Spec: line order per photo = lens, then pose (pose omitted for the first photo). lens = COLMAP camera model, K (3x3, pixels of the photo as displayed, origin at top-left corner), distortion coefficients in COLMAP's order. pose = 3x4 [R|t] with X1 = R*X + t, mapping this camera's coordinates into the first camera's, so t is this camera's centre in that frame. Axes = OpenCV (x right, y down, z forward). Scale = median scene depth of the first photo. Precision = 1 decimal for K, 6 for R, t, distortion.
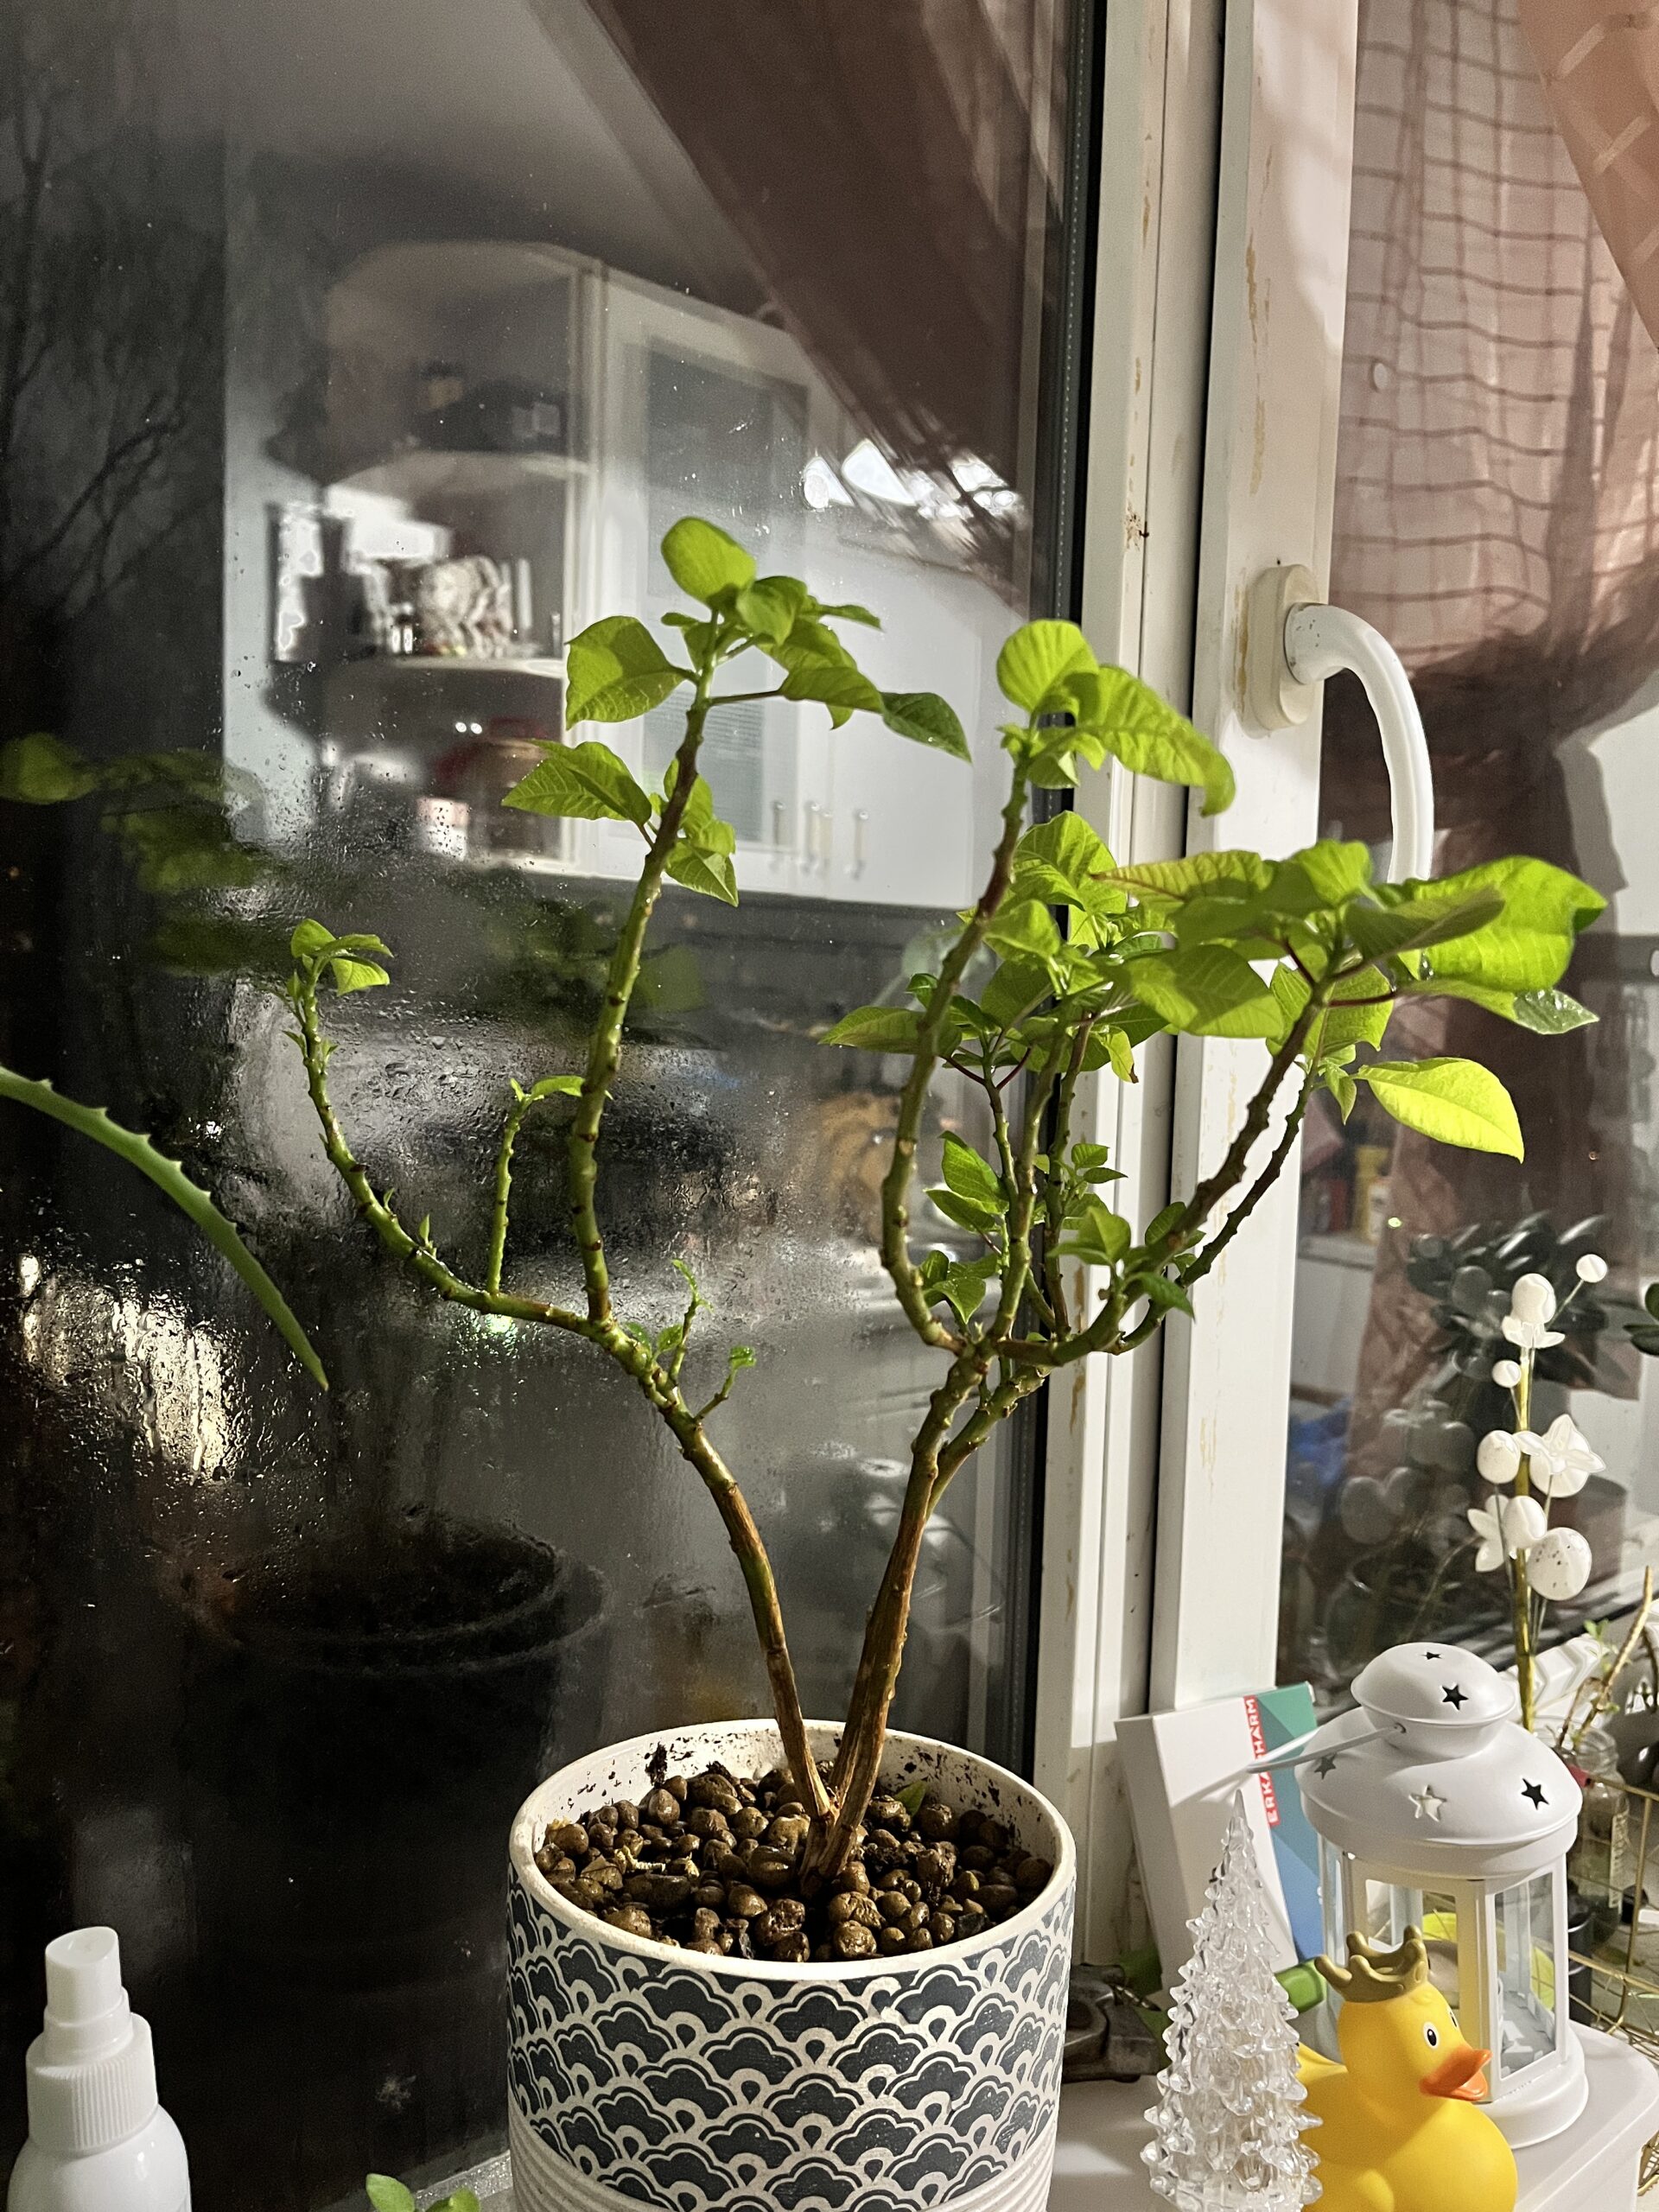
lens RADIAL K [[1645.4, 0, 829.5], [0, 1645.4, 1106.0], [0, 0, 1]] dist [0.073629, -0.122269]
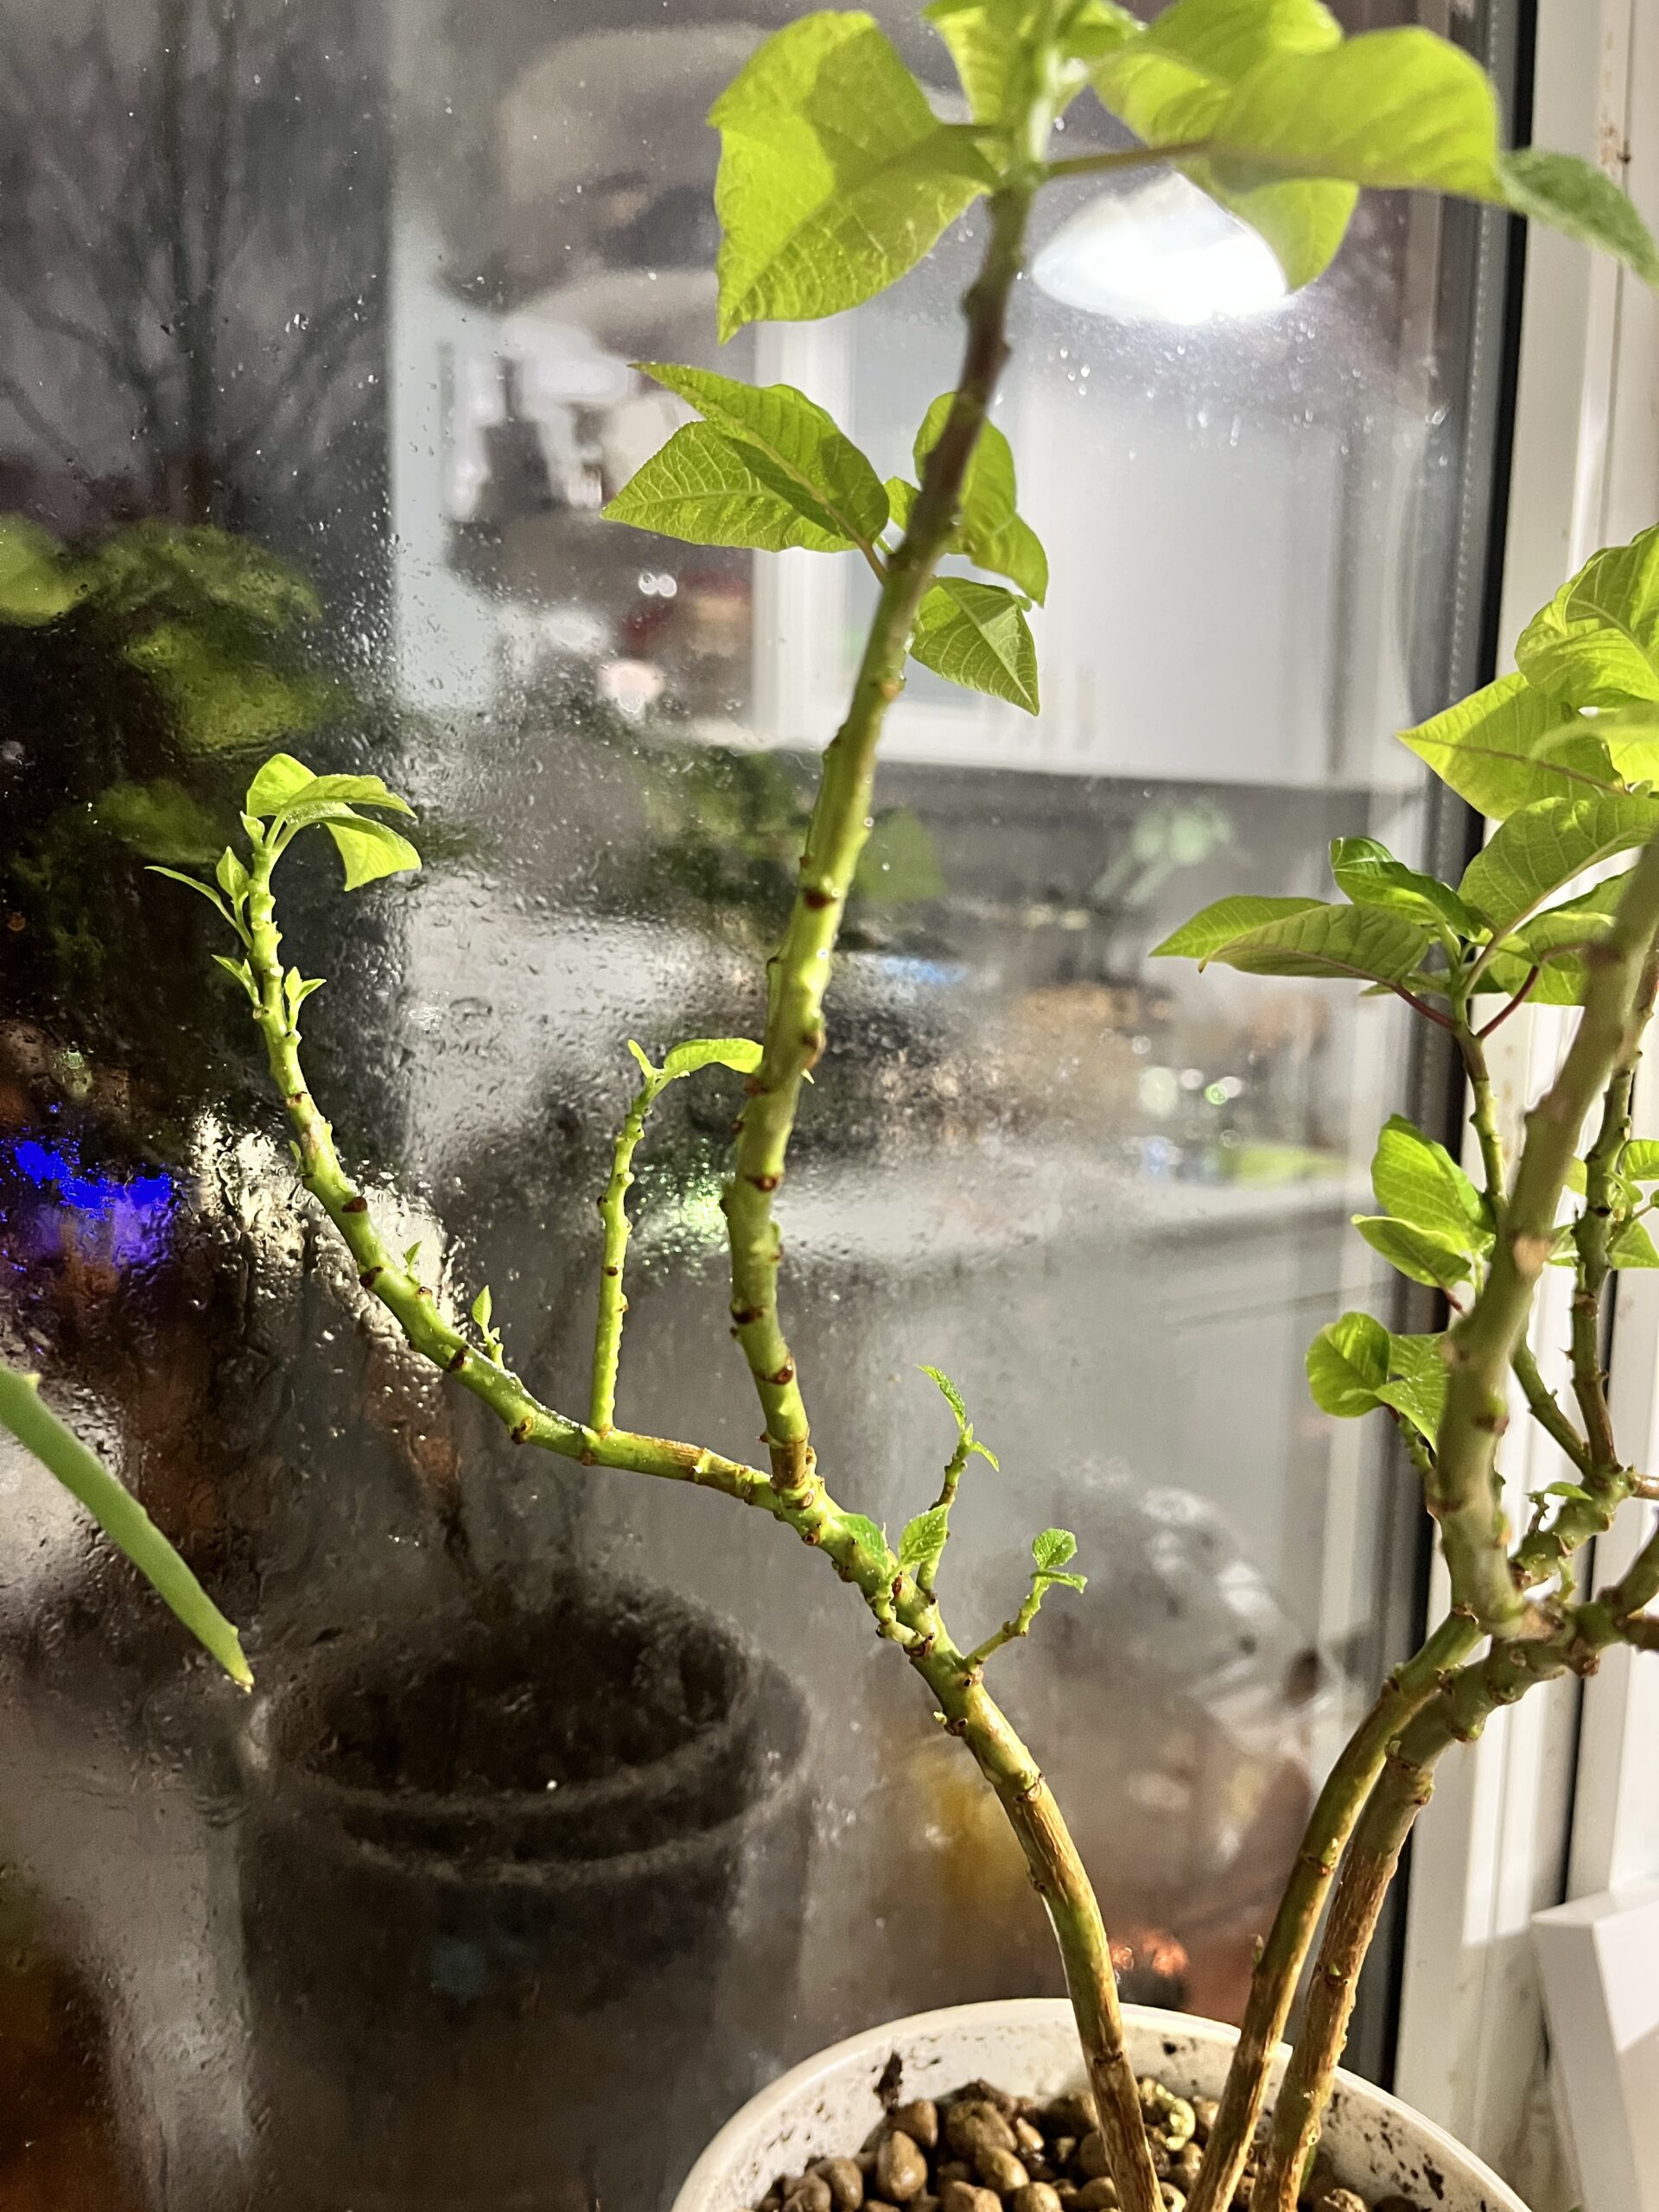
lens RADIAL K [[1645.4, 0, 829.5], [0, 1645.4, 1106.0], [0, 0, 1]] dist [0.073629, -0.122269]
pose [[0.992580, 0.005243, -0.121483, -0.050294], [0.003371, 0.997500, 0.070588, -0.027412], [0.121550, -0.070474, 0.990080, 0.383832]]
